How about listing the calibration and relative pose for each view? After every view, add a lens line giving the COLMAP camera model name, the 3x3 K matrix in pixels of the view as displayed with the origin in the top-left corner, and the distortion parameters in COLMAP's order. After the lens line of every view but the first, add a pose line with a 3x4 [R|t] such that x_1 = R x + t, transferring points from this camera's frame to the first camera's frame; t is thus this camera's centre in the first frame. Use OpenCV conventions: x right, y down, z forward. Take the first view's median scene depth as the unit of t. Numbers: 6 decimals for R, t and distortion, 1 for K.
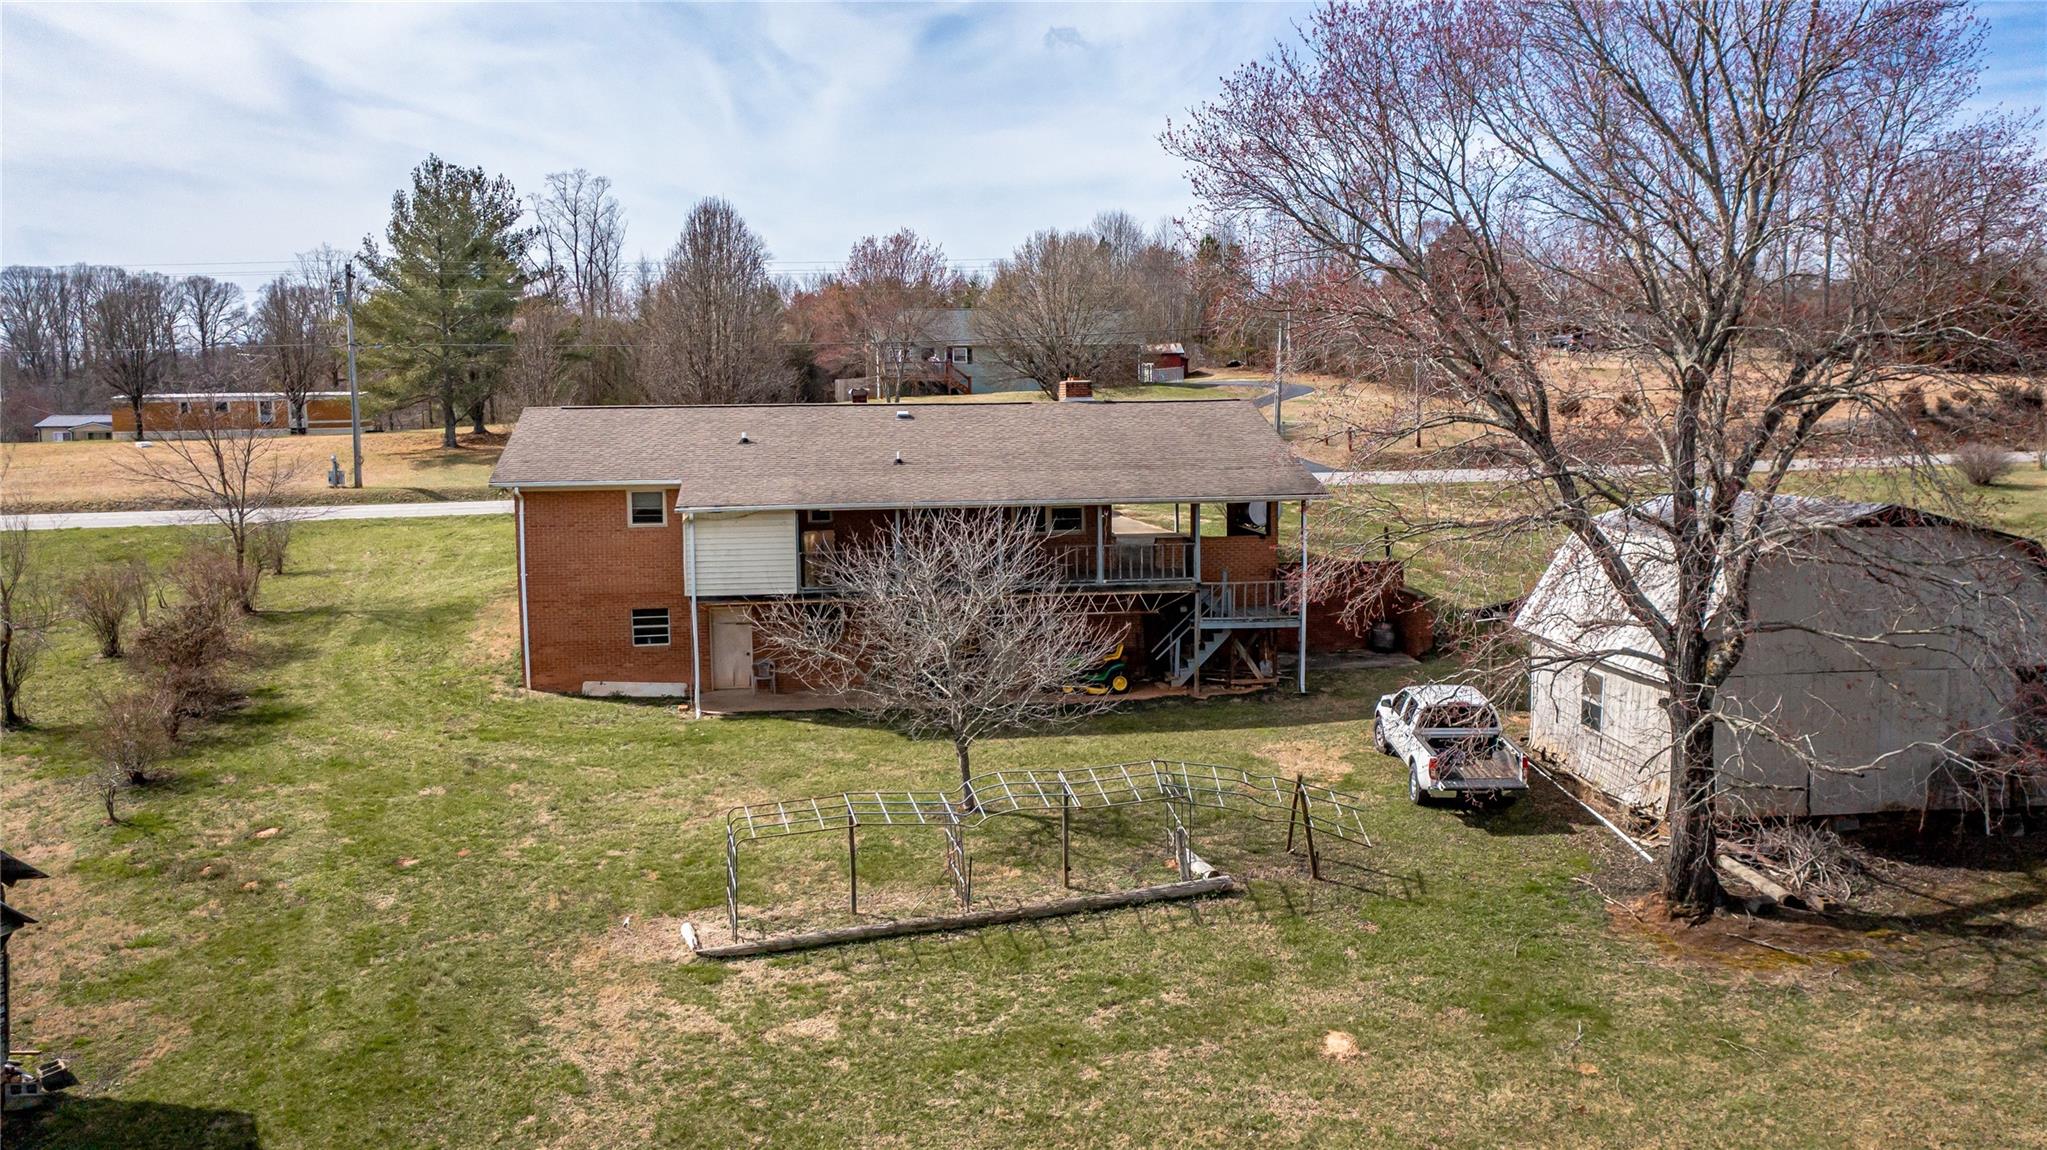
lens RADIAL K [[1611.6, 0, 1021.2], [0, 1611.6, 580.7], [0, 0, 1]] dist [-0.004079, 0.015697]
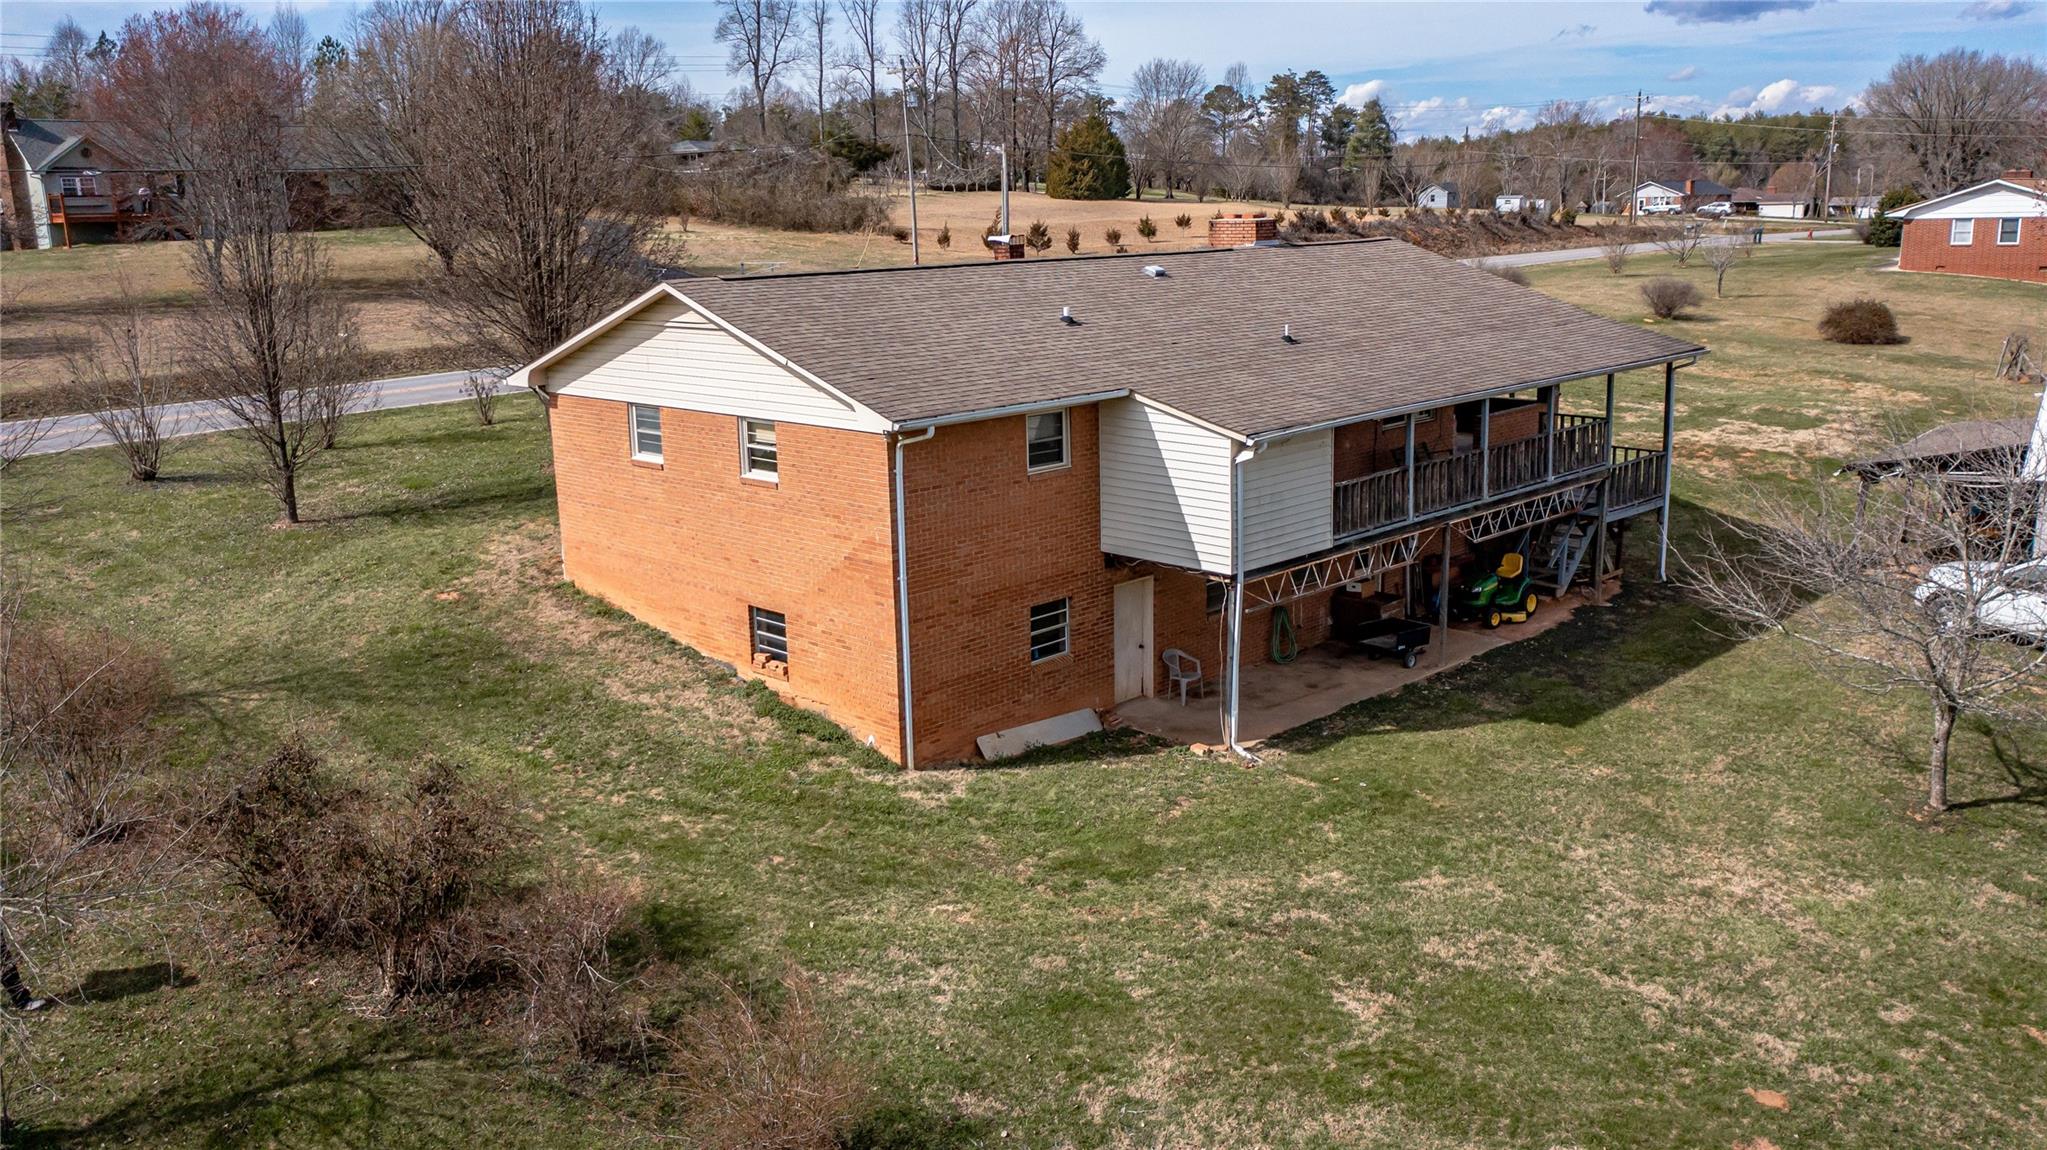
lens RADIAL K [[1611.6, 0, 1037.9], [0, 1611.6, 566.2], [0, 0, 1]] dist [-0.004079, 0.015697]
pose [[0.782981, -0.140585, 0.605951, -0.612383], [0.081052, 0.988879, 0.124695, -0.074351], [-0.616742, -0.048520, 0.785668, 0.518744]]
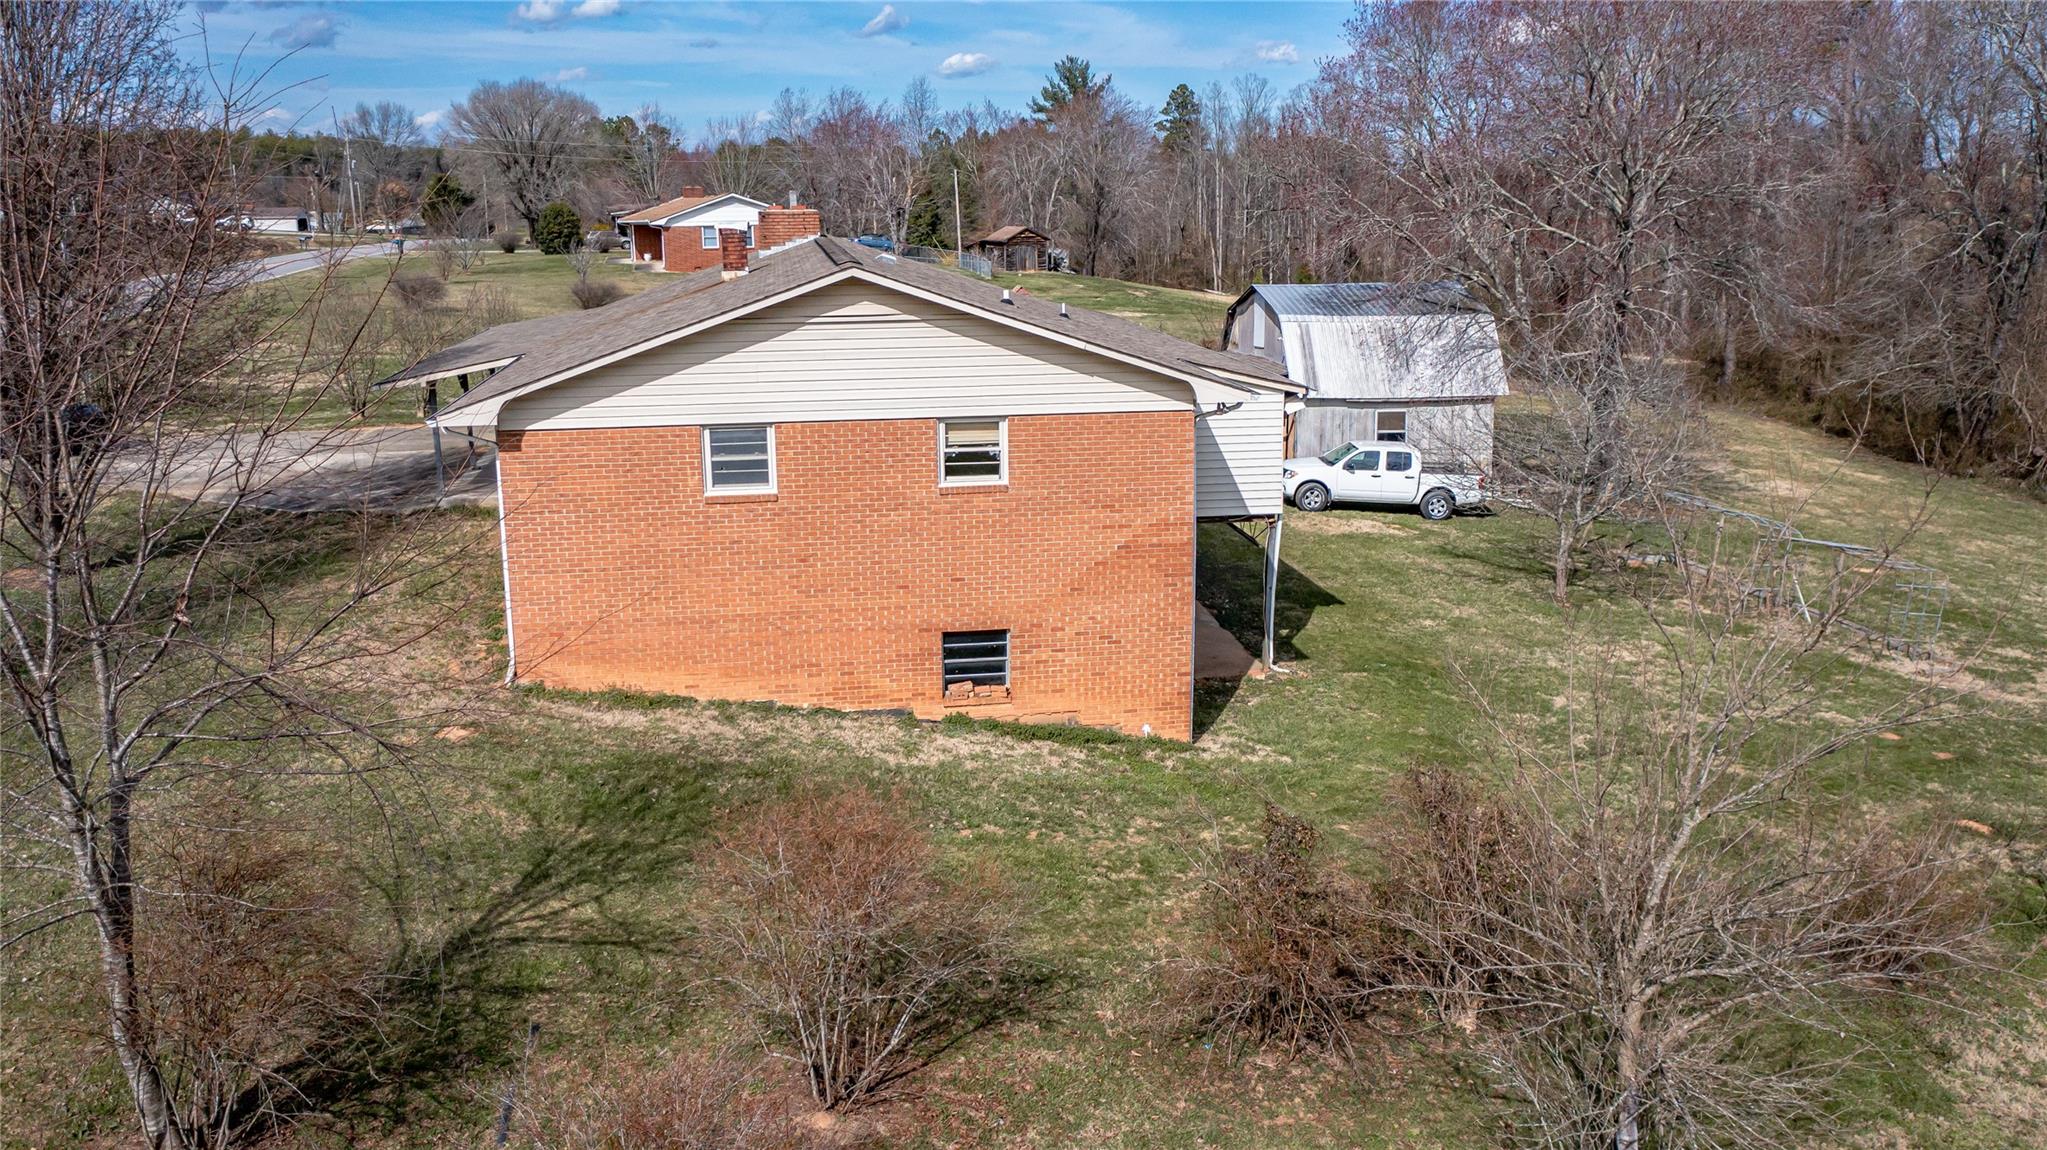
lens RADIAL K [[1611.6, 0, 1007.2], [0, 1611.6, 579.7], [0, 0, 1]] dist [-0.004079, 0.015697]
pose [[-0.022828, -0.218891, 0.975482, -0.860886], [0.120684, 0.967998, 0.220036, -0.127364], [-0.992428, 0.122748, 0.004320, 1.058394]]
